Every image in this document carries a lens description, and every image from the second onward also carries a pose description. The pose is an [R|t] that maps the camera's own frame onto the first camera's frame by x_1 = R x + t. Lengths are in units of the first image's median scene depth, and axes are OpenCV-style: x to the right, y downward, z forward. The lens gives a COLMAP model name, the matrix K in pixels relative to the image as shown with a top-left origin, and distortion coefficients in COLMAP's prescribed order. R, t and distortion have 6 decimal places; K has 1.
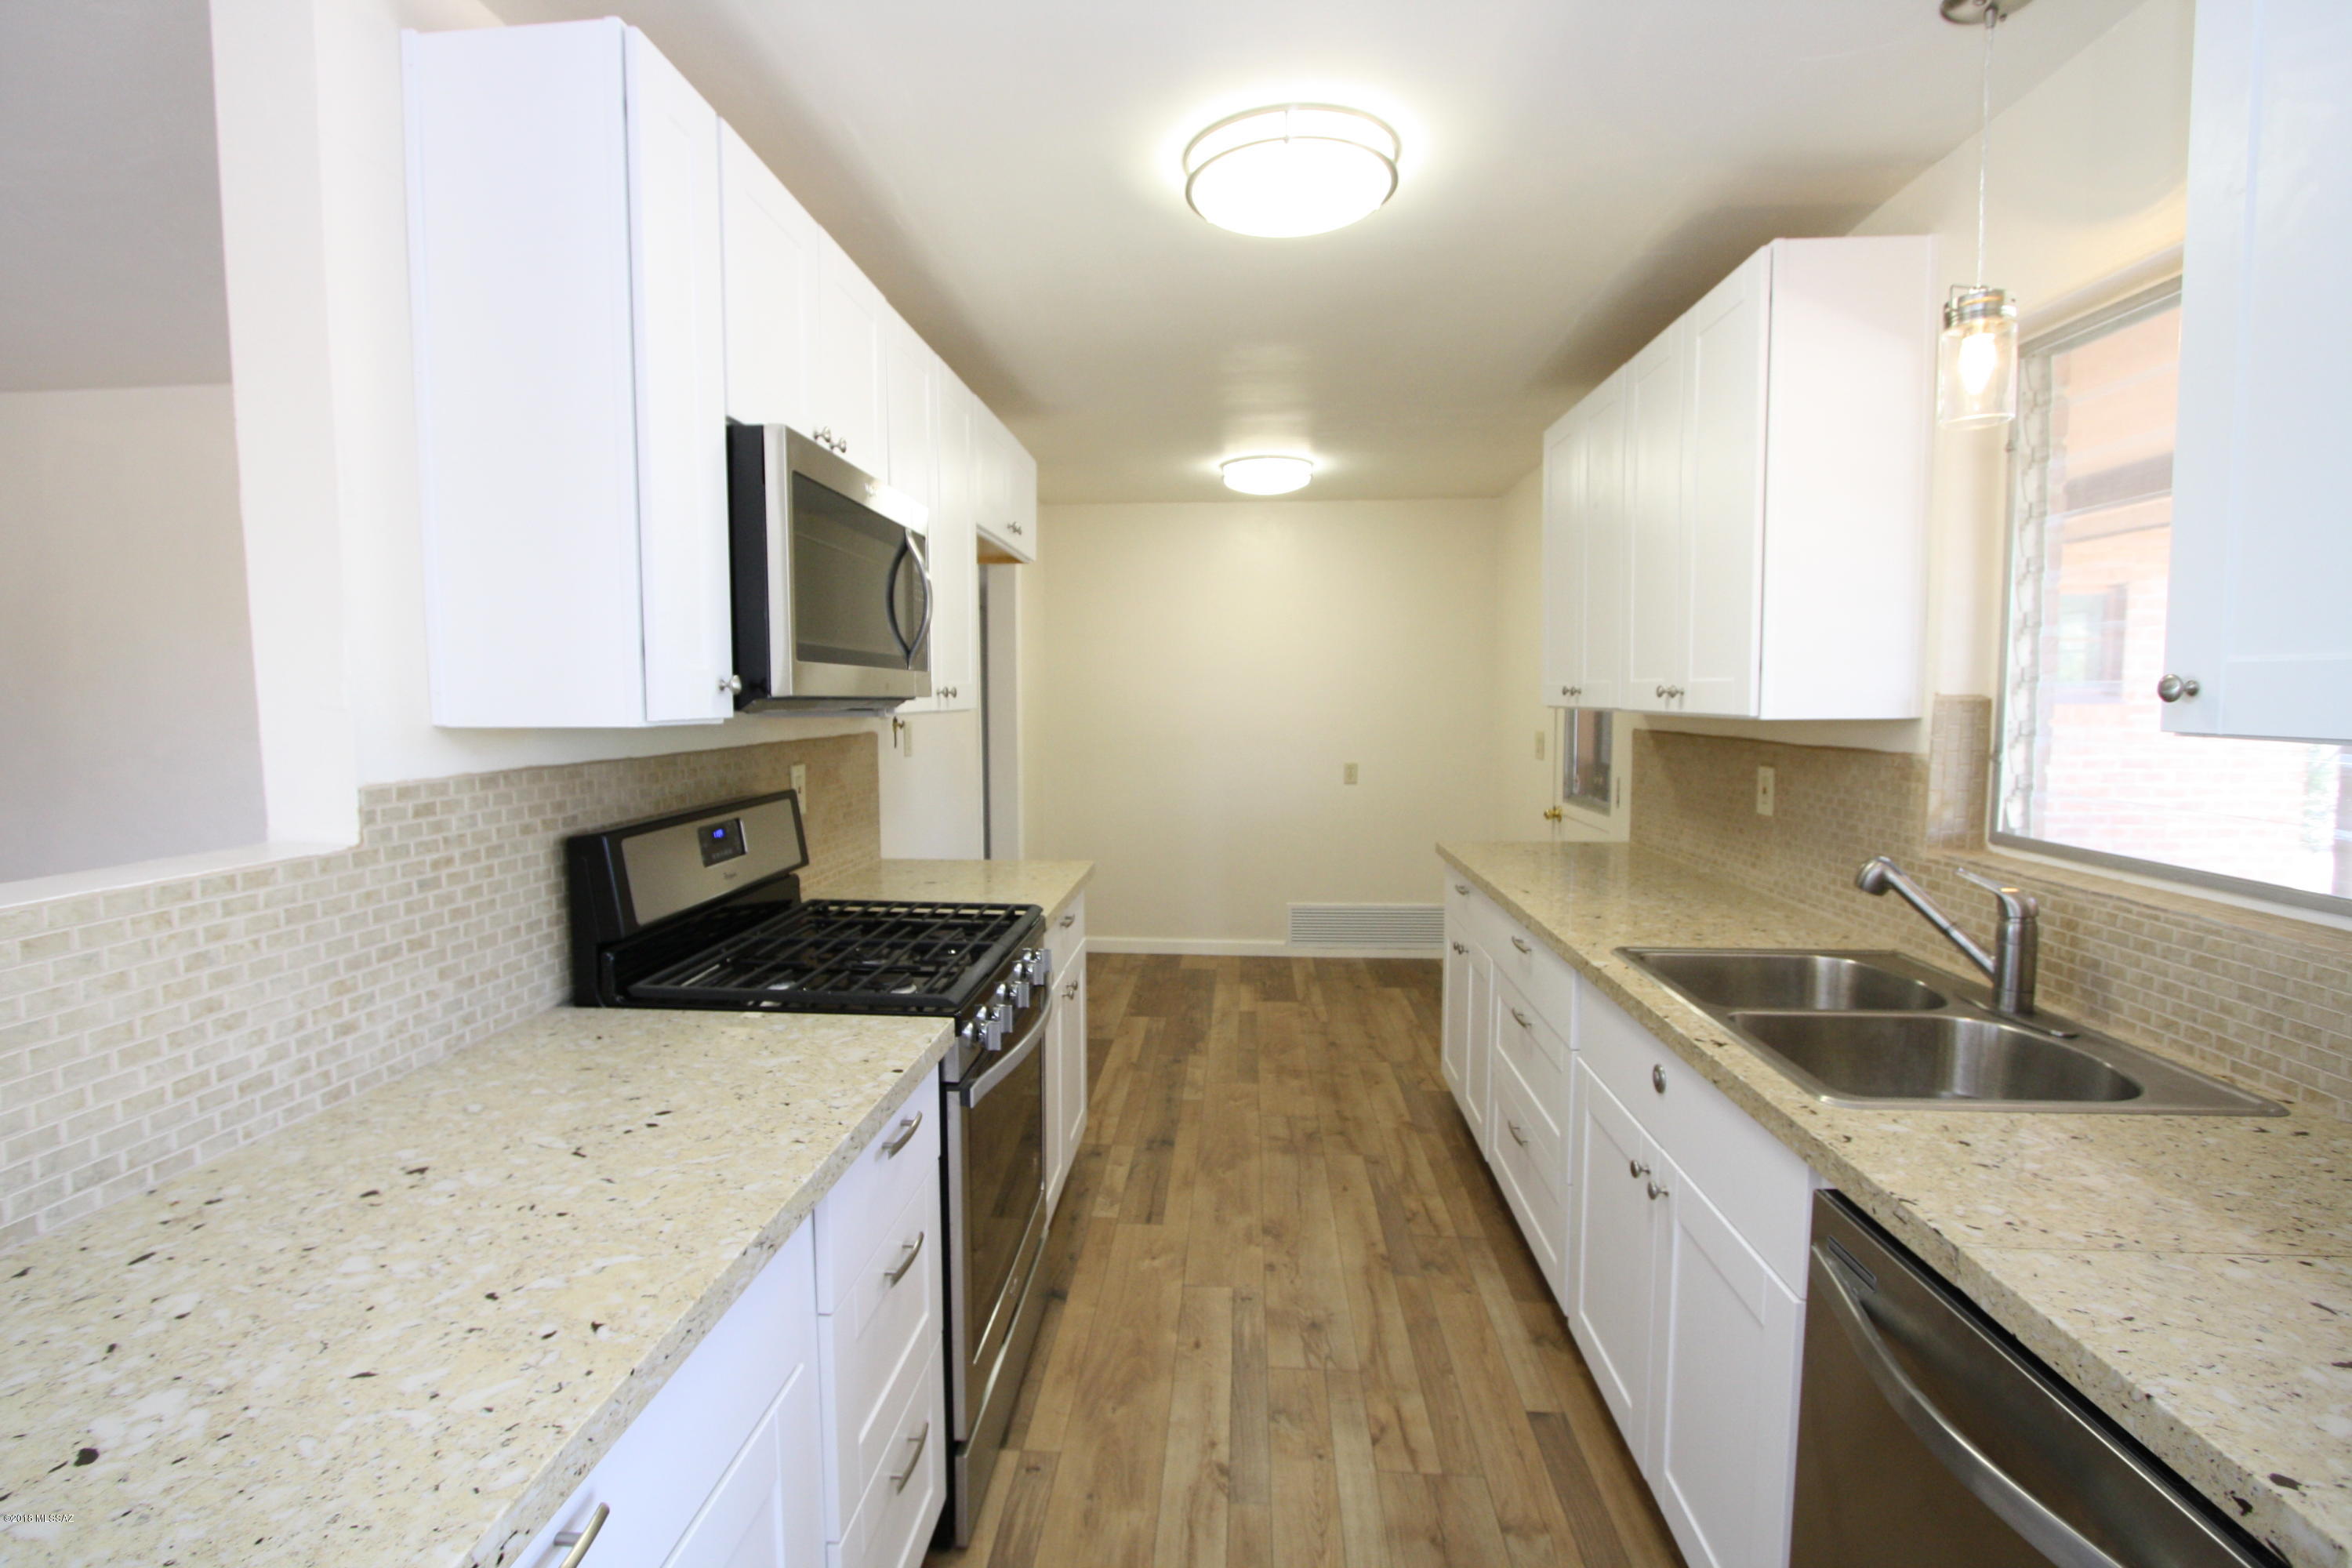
lens RADIAL K [[1088.7, 0, 1160.0], [0, 1088.7, 783.3], [0, 0, 1]] dist [-0.022221, 0.005425]
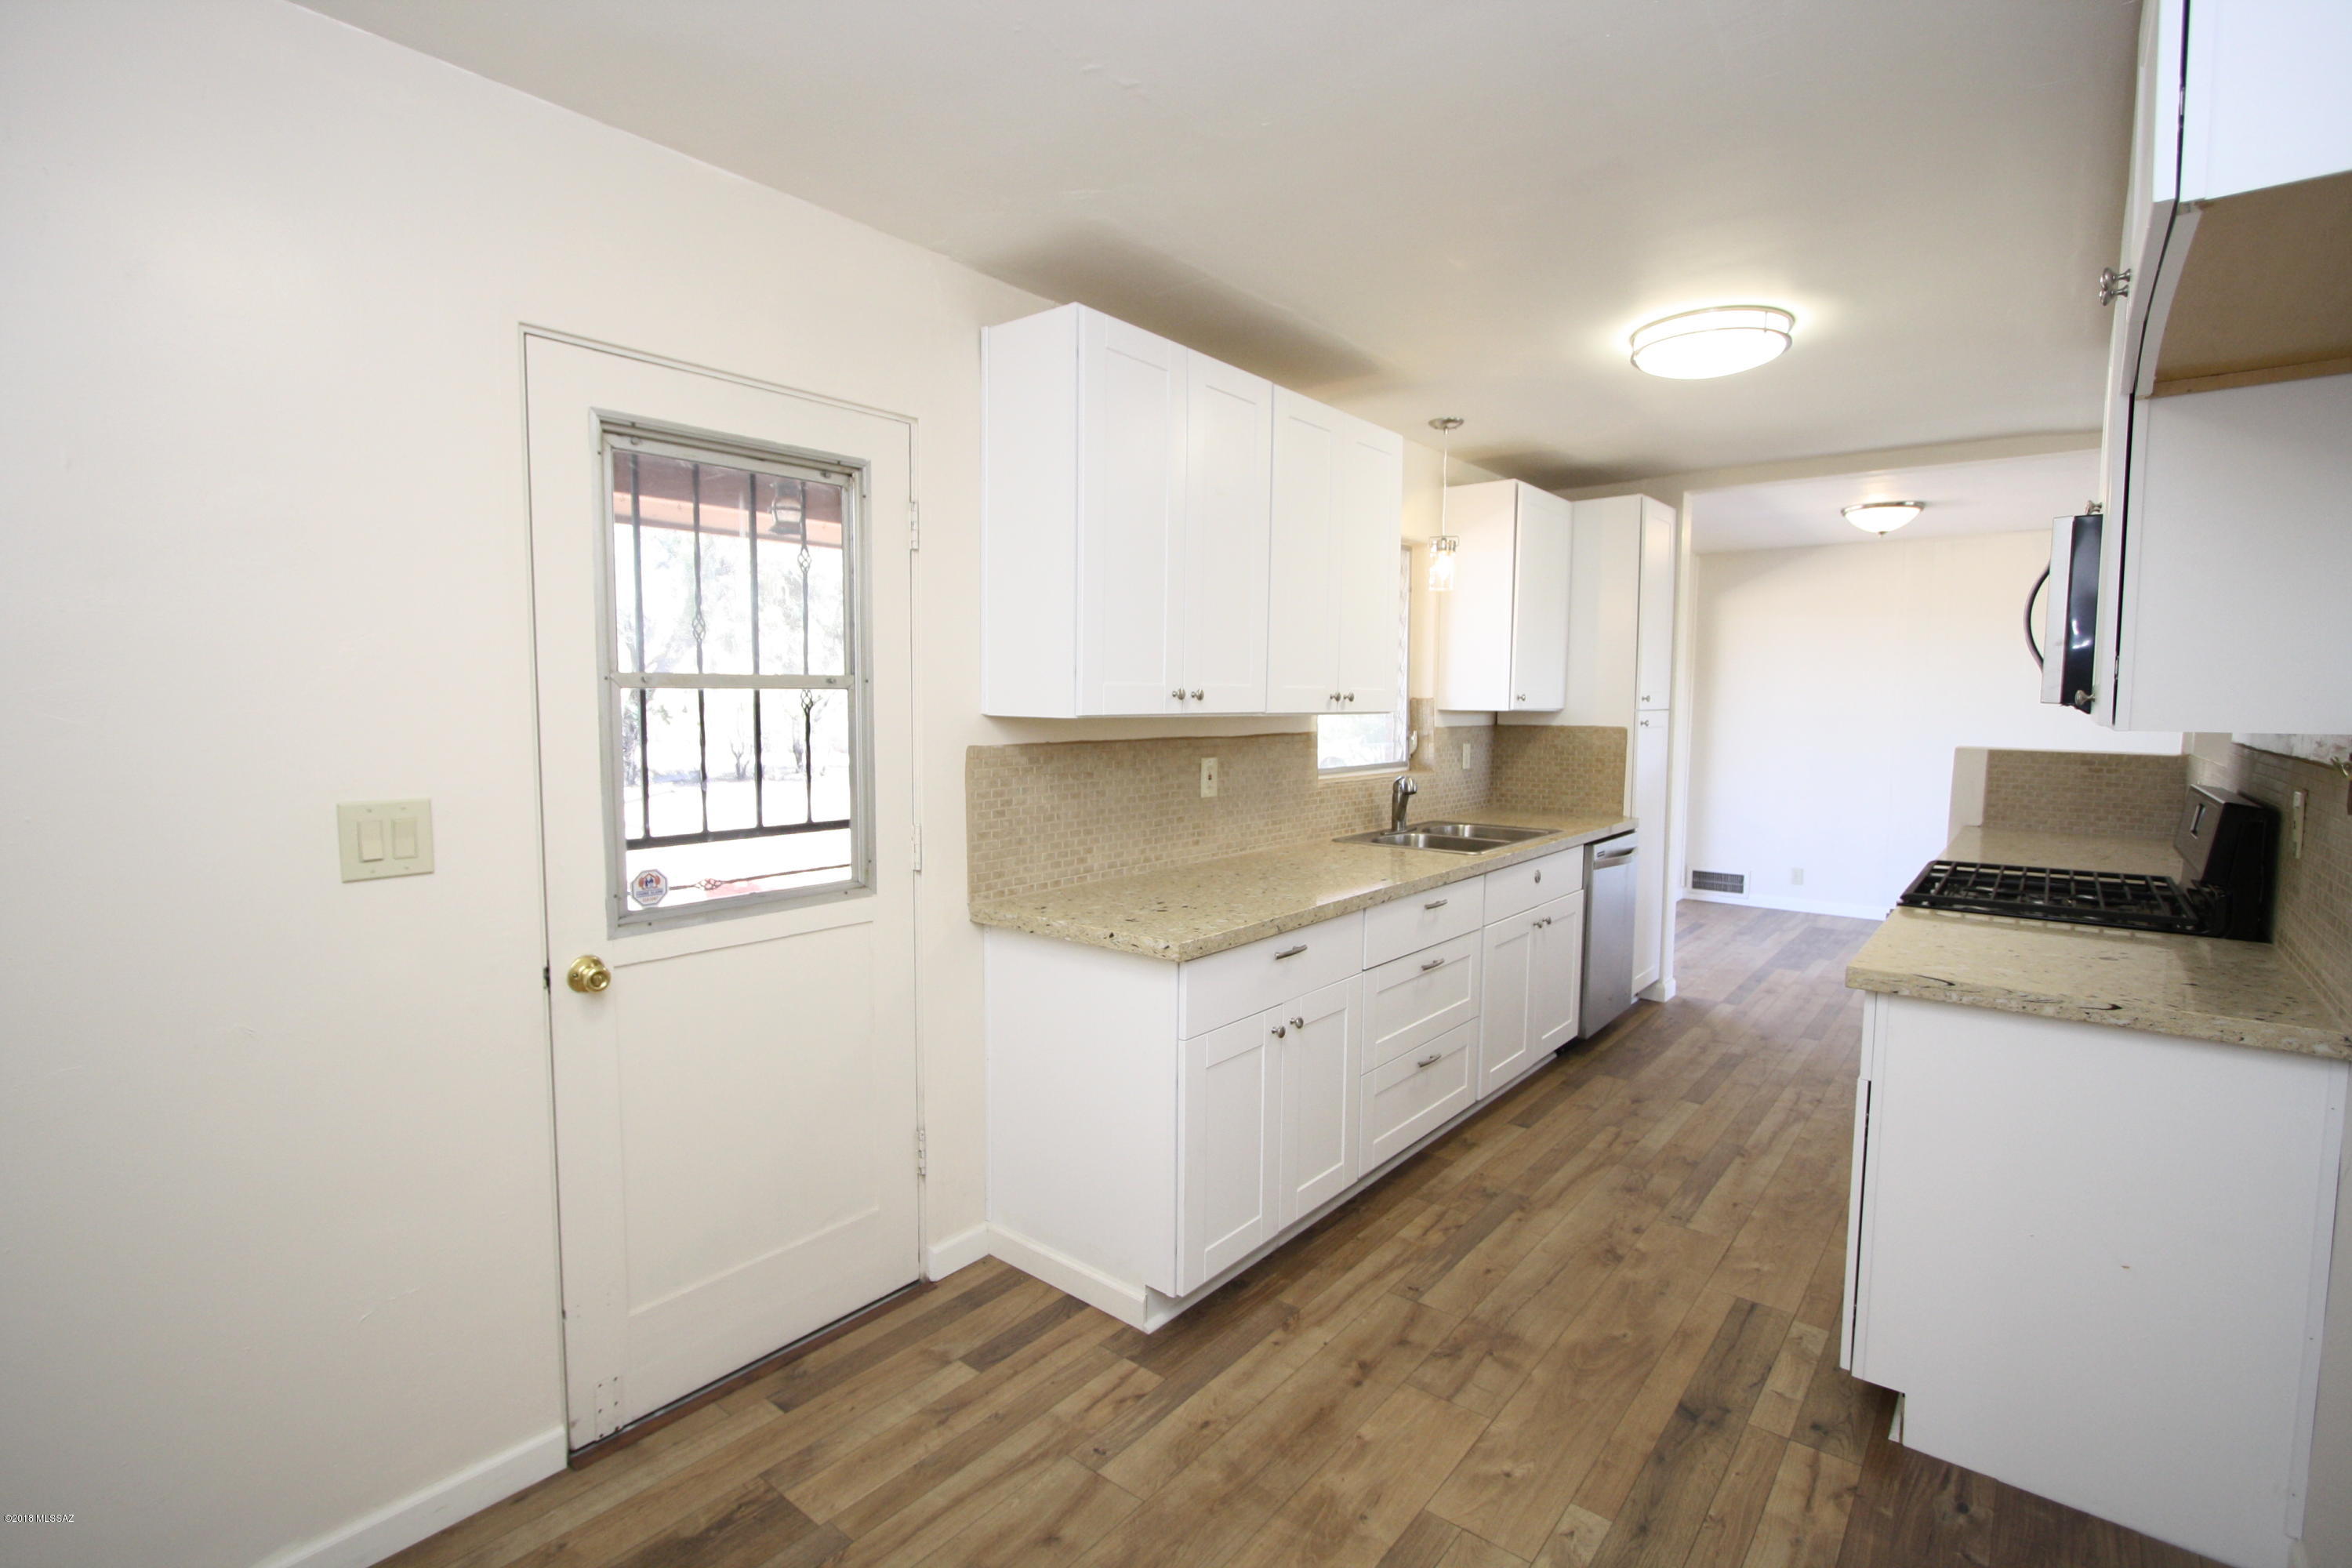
lens RADIAL K [[1088.7, 0, 1156.9], [0, 1088.7, 796.6], [0, 0, 1]] dist [-0.022221, 0.005425]
pose [[-0.814405, -0.050633, 0.578084, -0.123975], [0.047489, 0.987030, 0.153353, -0.190817], [-0.578350, 0.152344, -0.801438, 2.375030]]
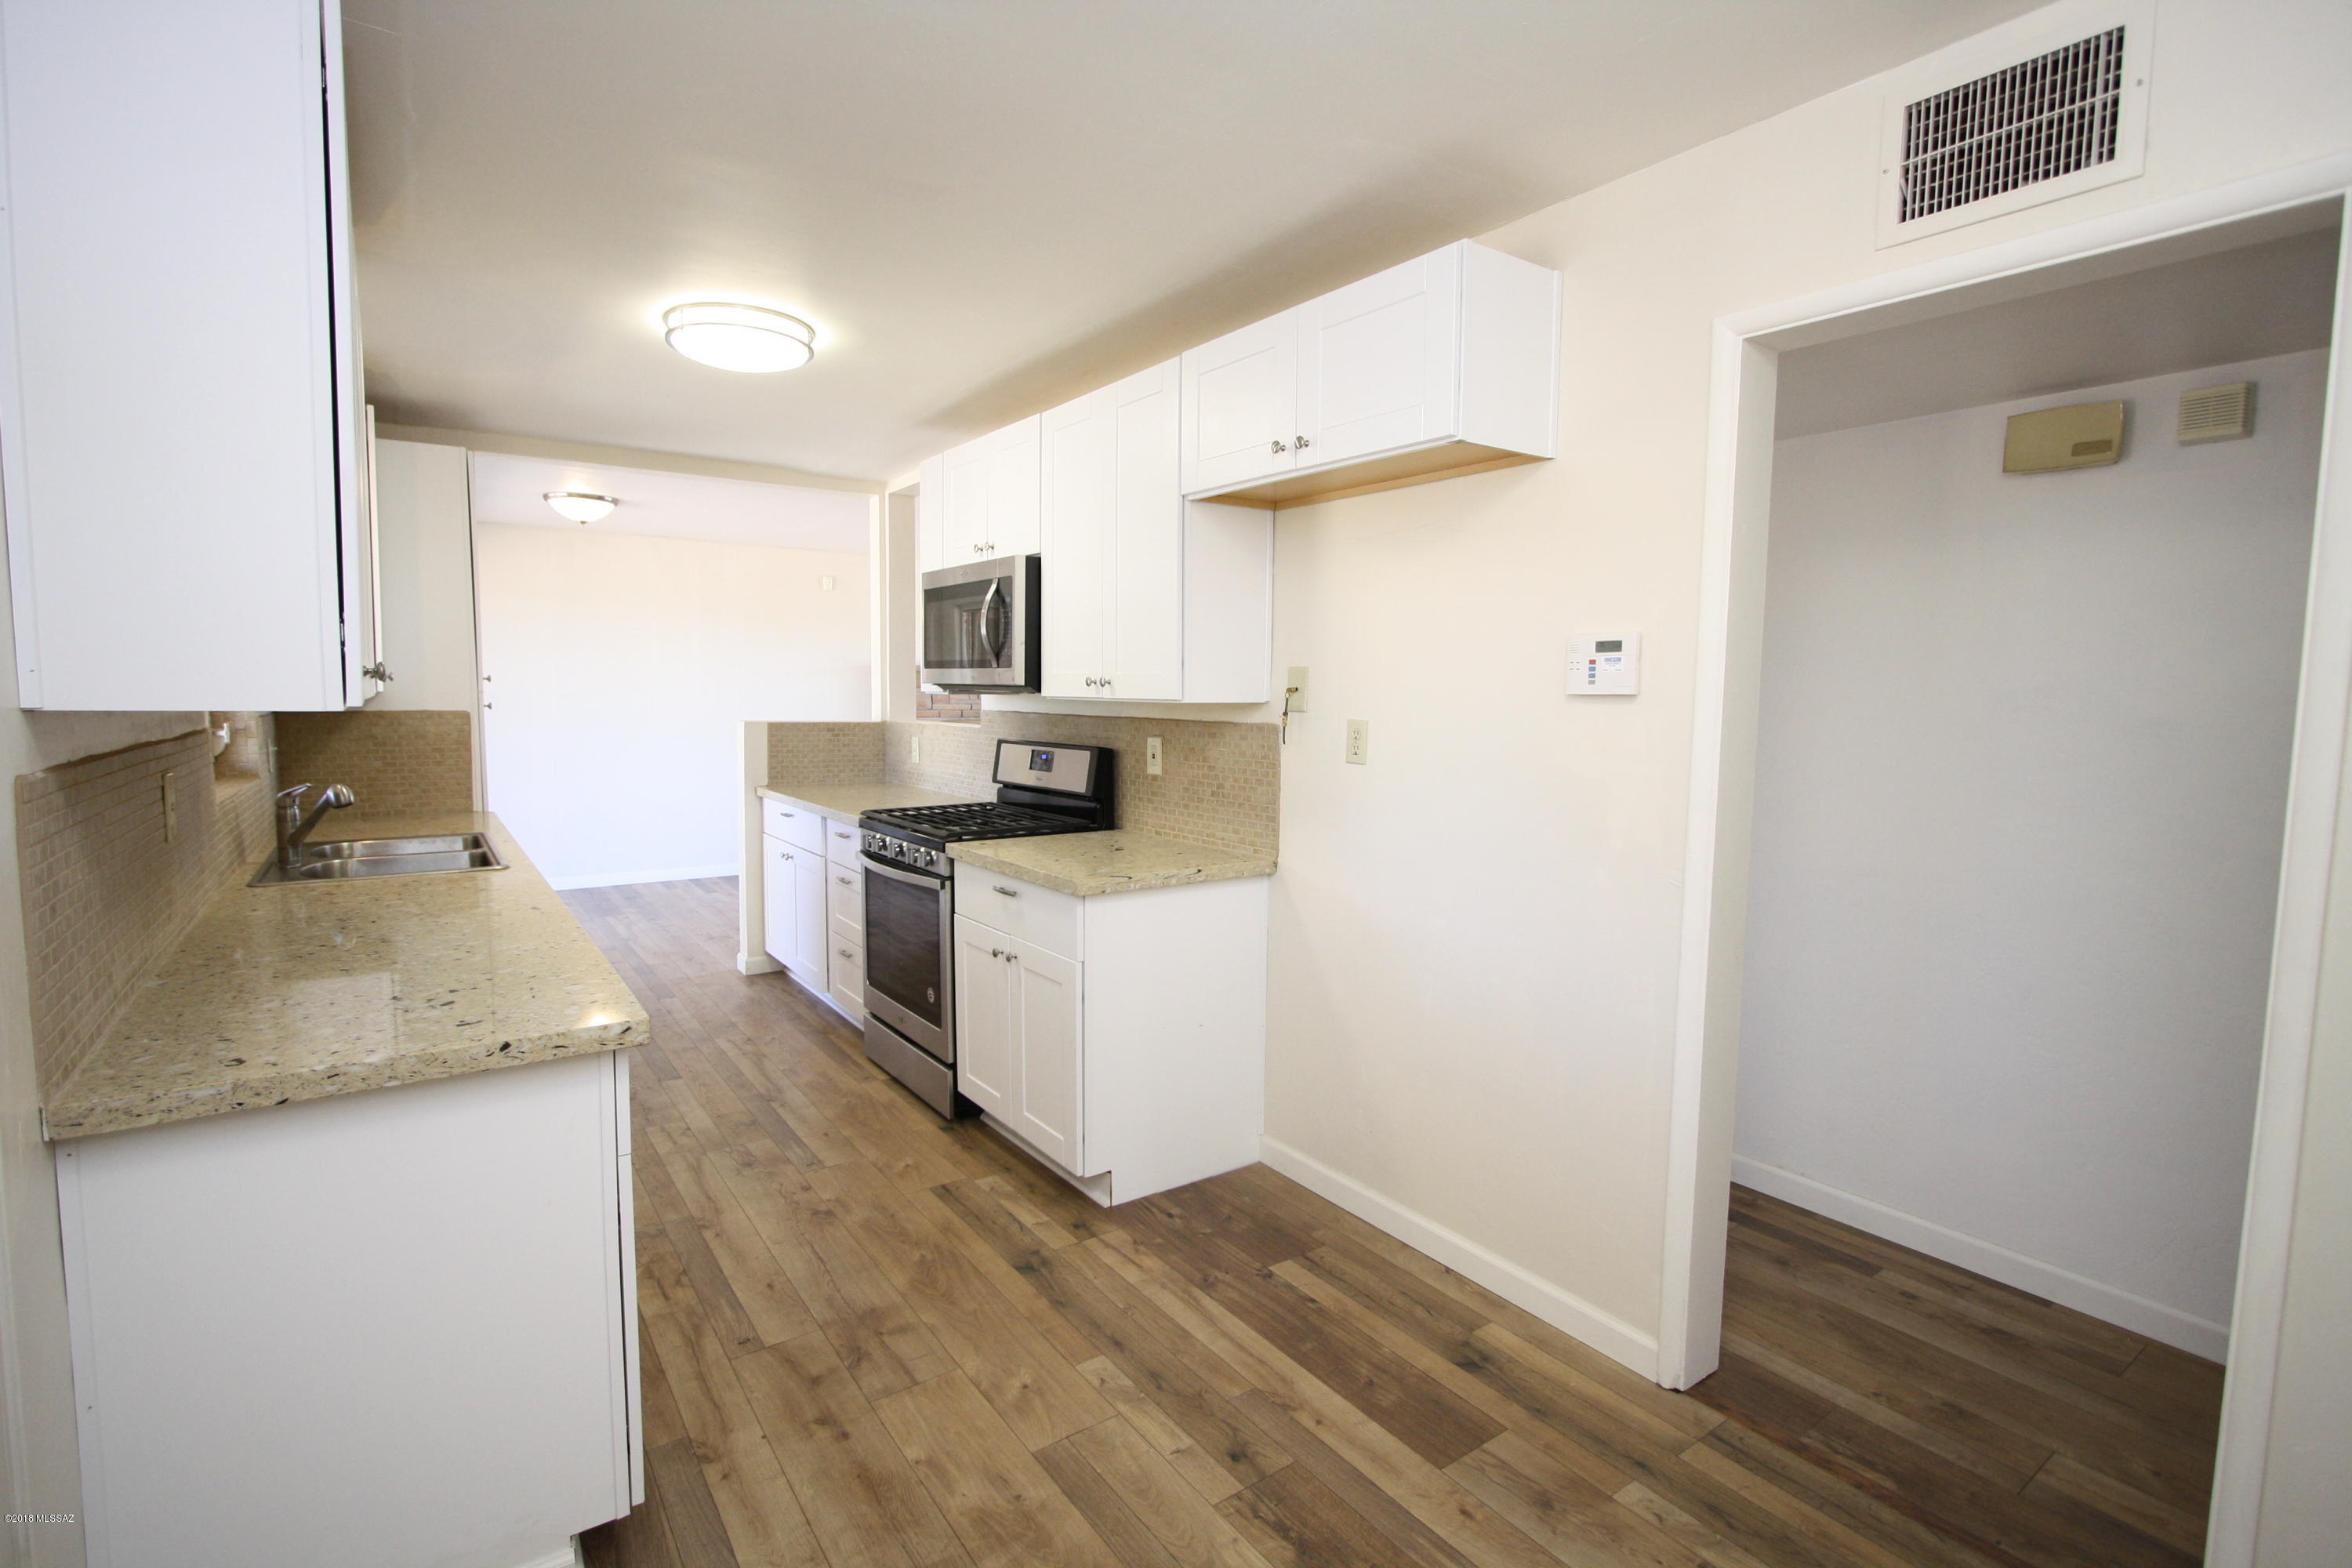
lens RADIAL K [[1088.7, 0, 1159.7], [0, 1088.7, 785.7], [0, 0, 1]] dist [-0.022221, 0.005425]
pose [[-0.770713, 0.051827, -0.635071, 0.588846], [-0.060707, 0.986180, 0.154154, -0.188767], [0.634284, 0.157362, -0.756916, 2.321072]]
